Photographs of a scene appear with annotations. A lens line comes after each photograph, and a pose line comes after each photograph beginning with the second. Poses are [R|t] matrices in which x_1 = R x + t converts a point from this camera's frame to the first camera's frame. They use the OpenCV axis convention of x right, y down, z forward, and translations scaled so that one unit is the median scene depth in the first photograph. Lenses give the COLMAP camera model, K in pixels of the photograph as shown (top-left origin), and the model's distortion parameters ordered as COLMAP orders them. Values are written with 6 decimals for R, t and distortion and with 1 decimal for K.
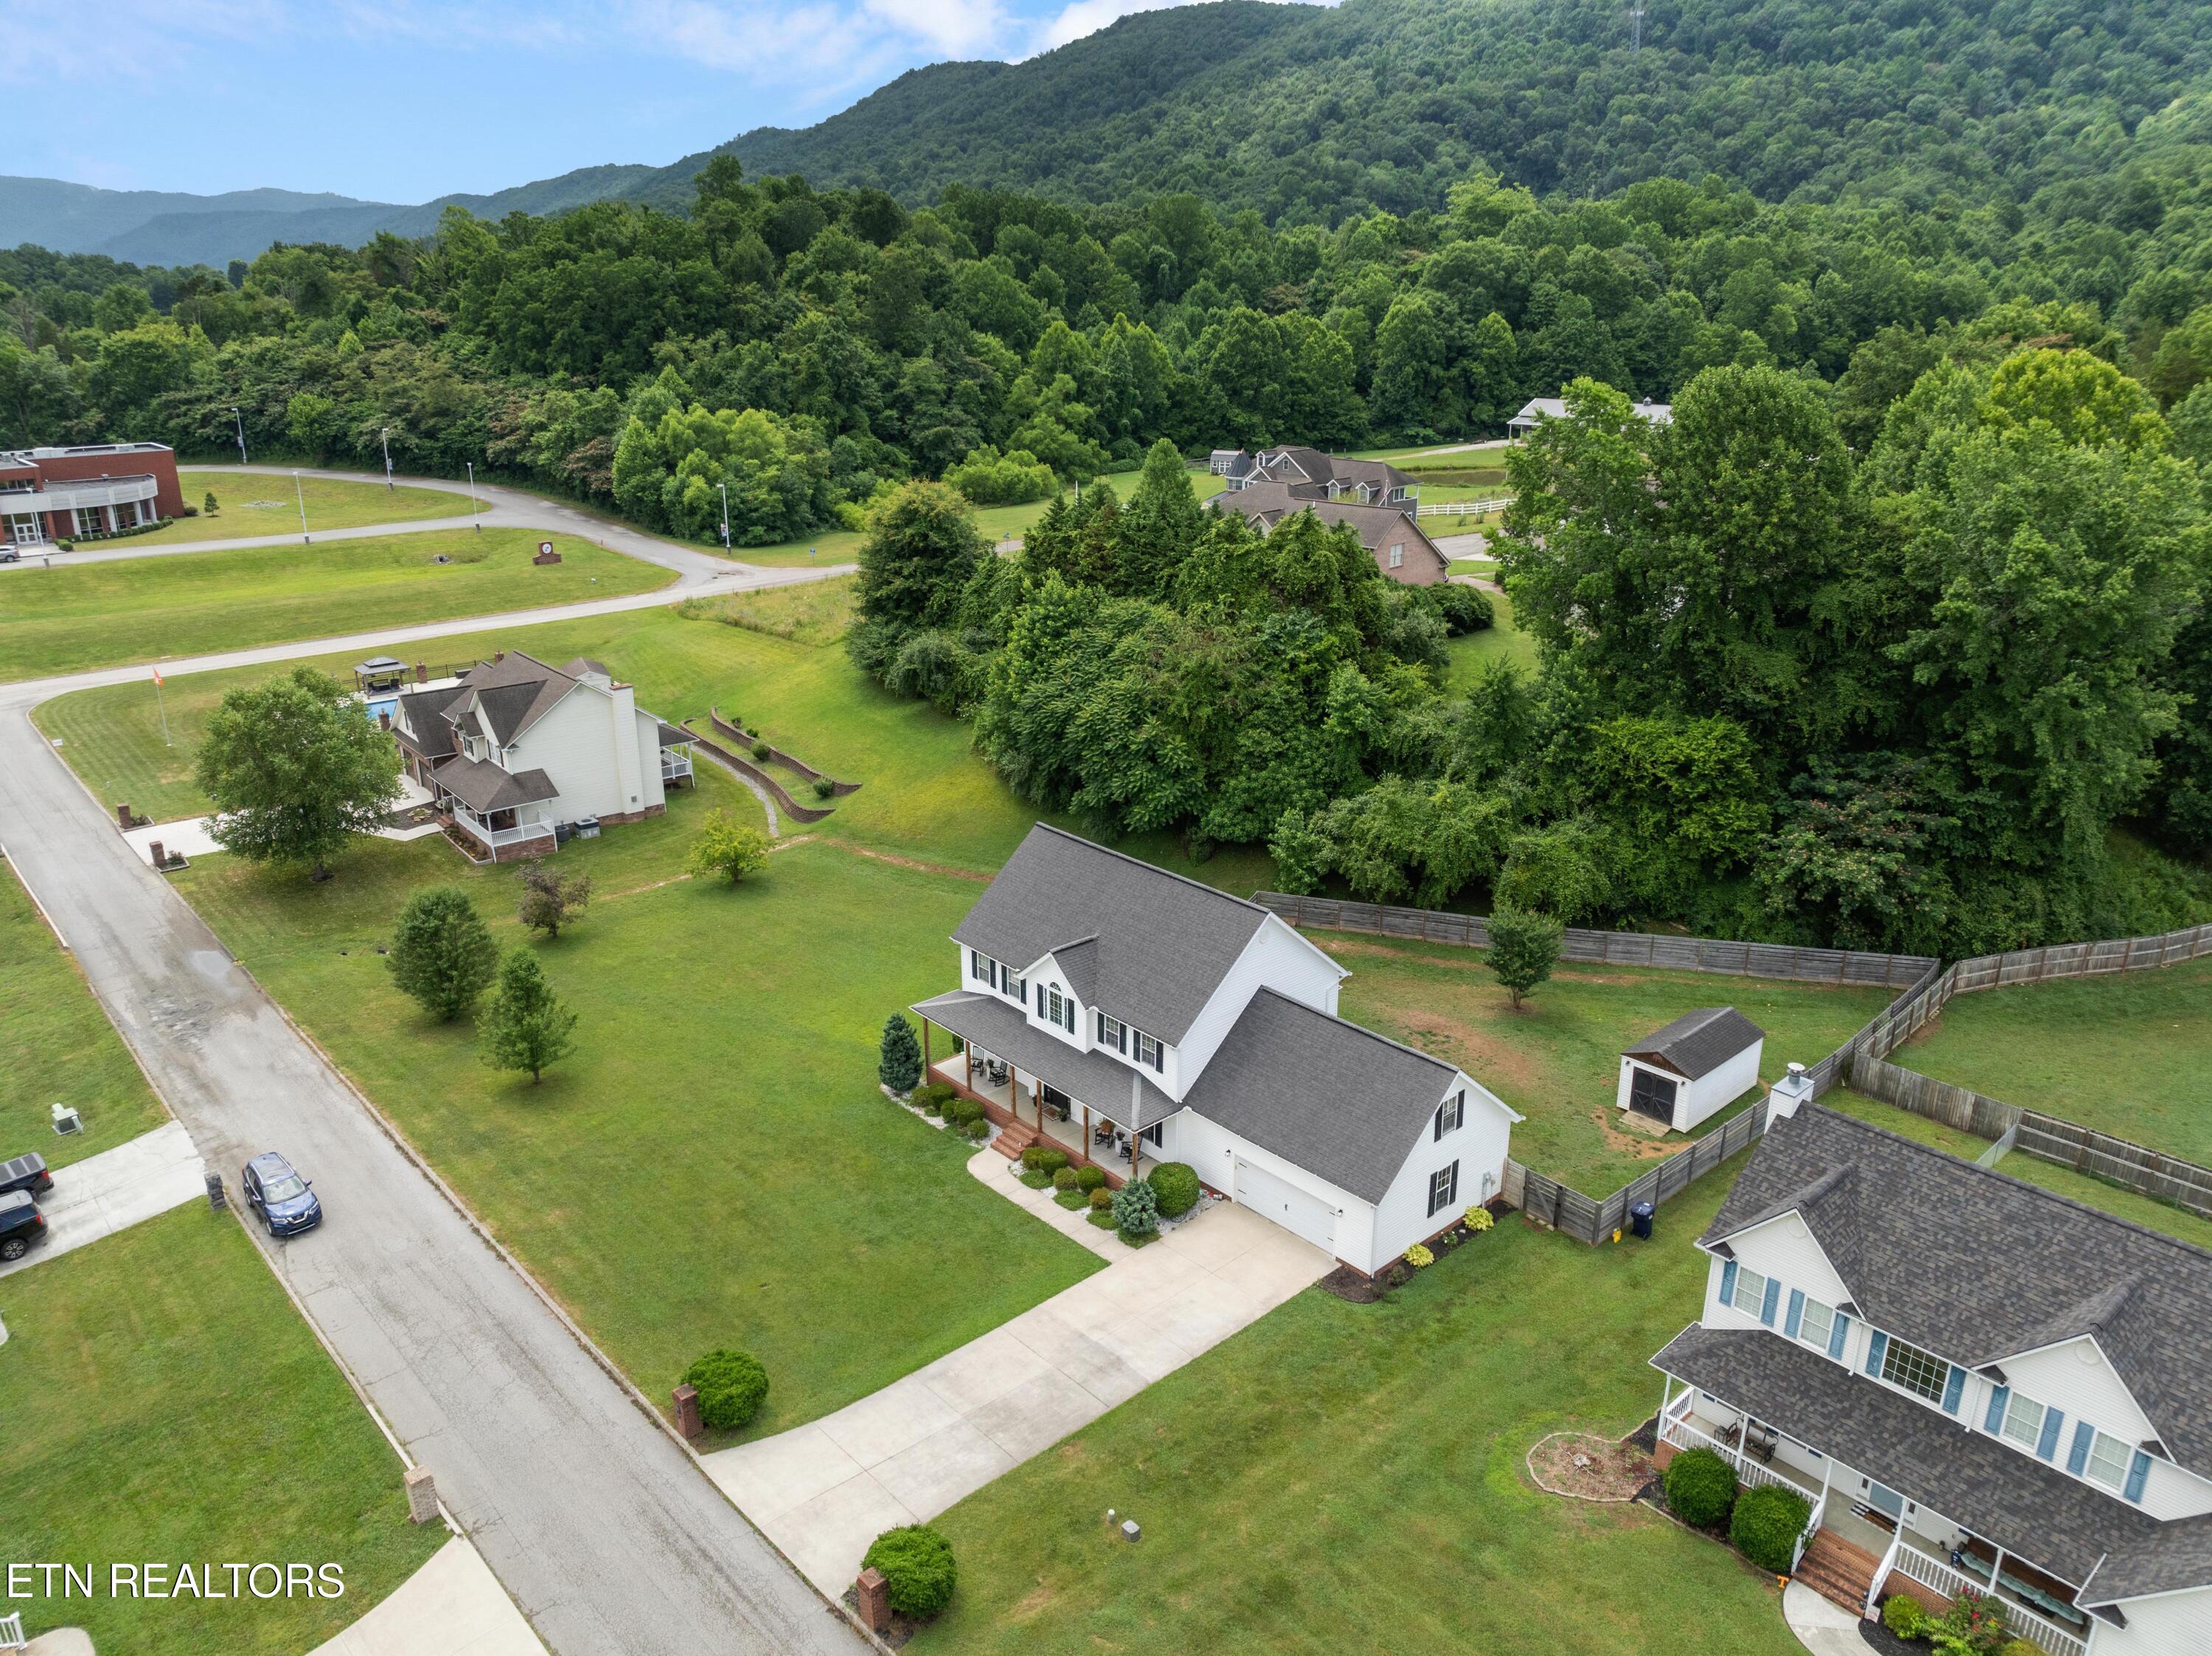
lens RADIAL K [[1603.6, 0, 1106.0], [0, 1603.6, 828.0], [0, 0, 1]] dist [-0.057350, 0.030786]
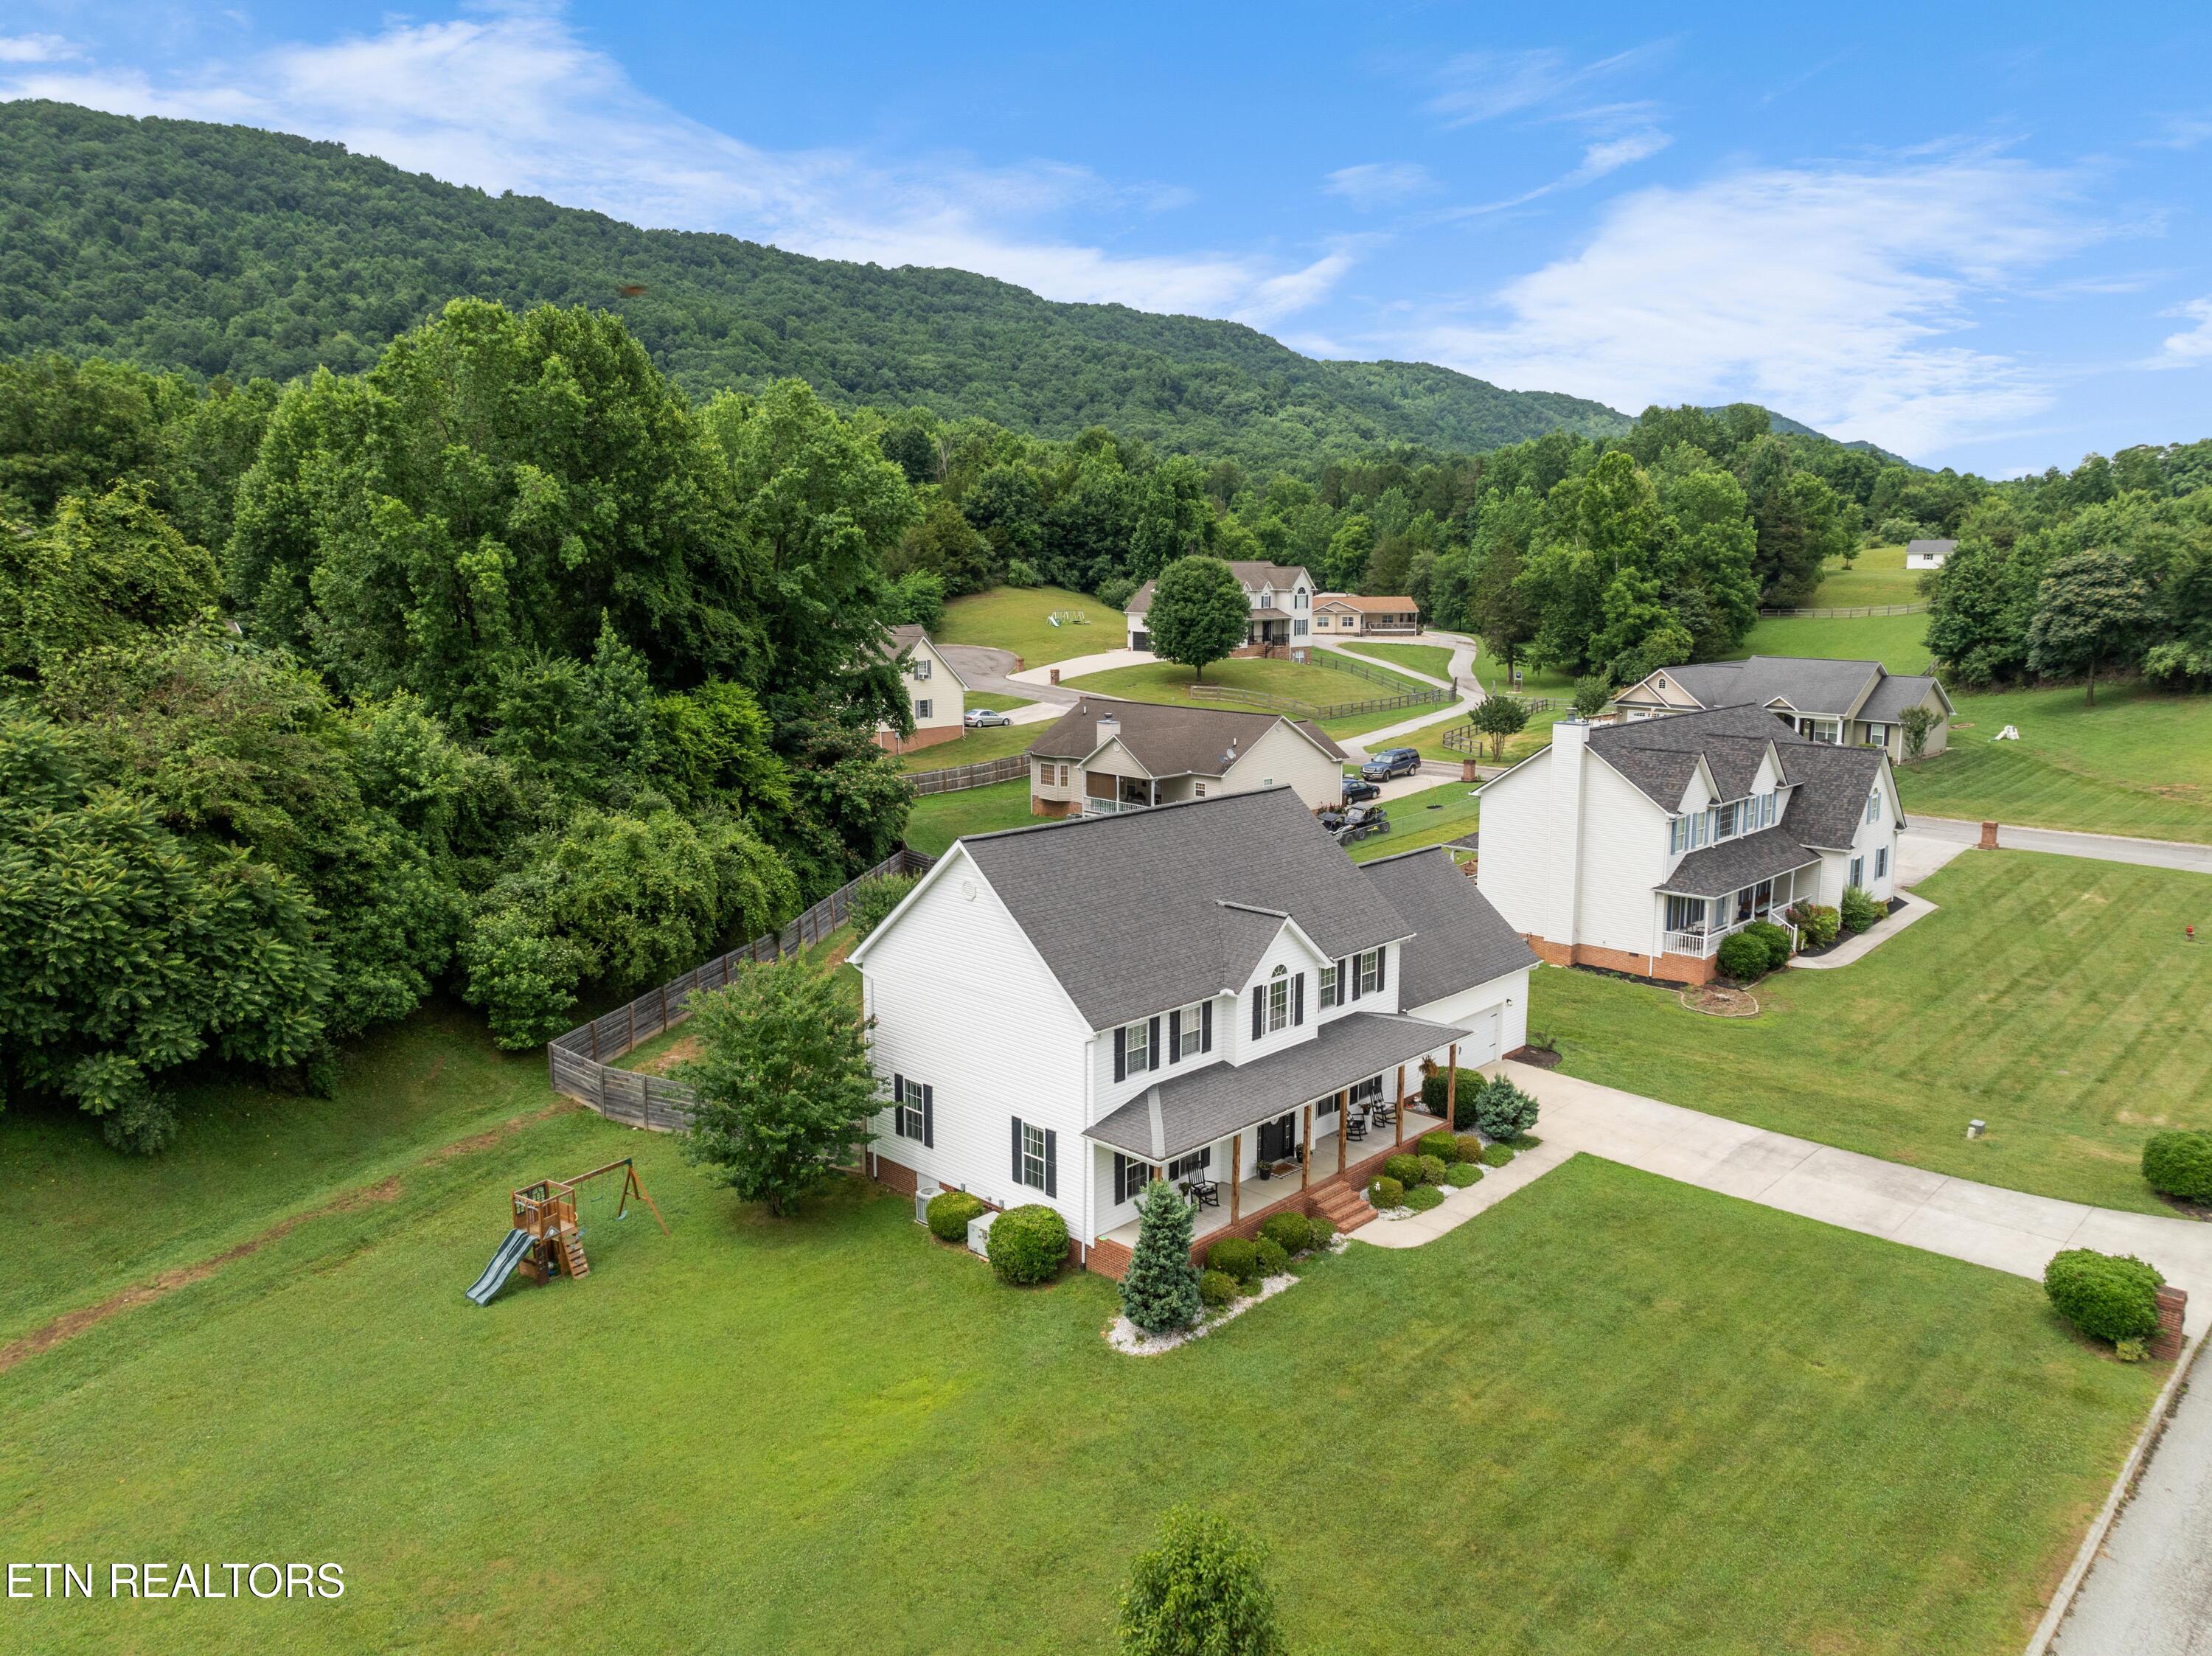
lens RADIAL K [[1581.5, 0, 1112.1], [0, 1581.5, 813.1], [0, 0, 1]] dist [-0.071545, 0.045201]
pose [[-0.079219, -0.158090, 0.984242, -0.505415], [0.326988, 0.928595, 0.175470, -0.078053], [-0.941702, 0.335735, -0.021869, 0.792873]]
